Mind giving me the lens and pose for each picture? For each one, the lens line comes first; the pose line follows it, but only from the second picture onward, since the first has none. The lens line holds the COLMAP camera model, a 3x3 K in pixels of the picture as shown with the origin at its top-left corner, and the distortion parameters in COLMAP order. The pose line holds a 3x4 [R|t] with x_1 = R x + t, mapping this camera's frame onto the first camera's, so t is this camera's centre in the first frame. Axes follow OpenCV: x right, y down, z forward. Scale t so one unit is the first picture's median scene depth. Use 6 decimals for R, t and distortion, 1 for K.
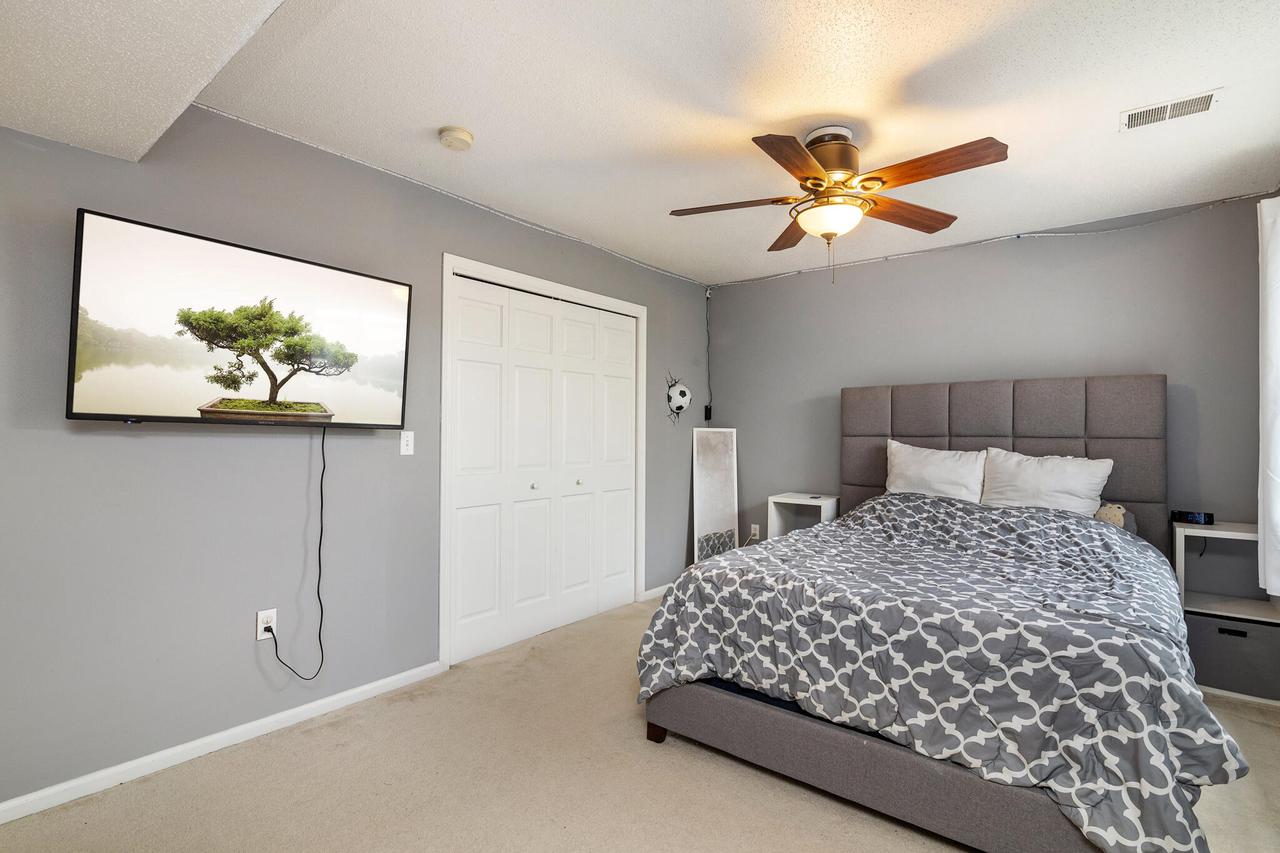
lens RADIAL K [[610.3, 0, 635.0], [0, 610.3, 405.9], [0, 0, 1]] dist [-0.013827, 0.000333]
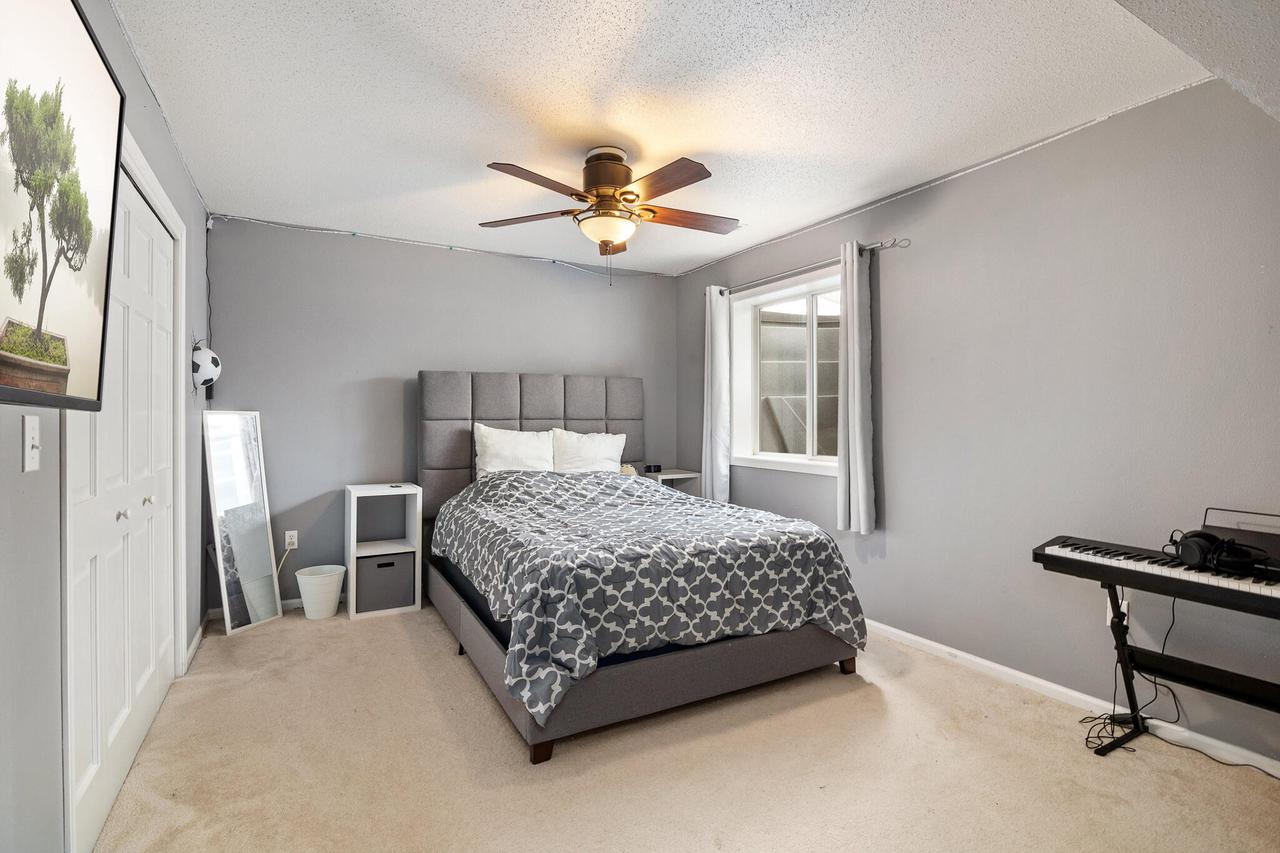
lens RADIAL K [[610.3, 0, 635.0], [0, 610.3, 405.9], [0, 0, 1]] dist [-0.013827, 0.000333]
pose [[0.365978, 0.013760, 0.930522, -0.578929], [-0.036647, 0.999328, -0.000364, 0.019435], [-0.929902, -0.033968, 0.366237, 0.432603]]
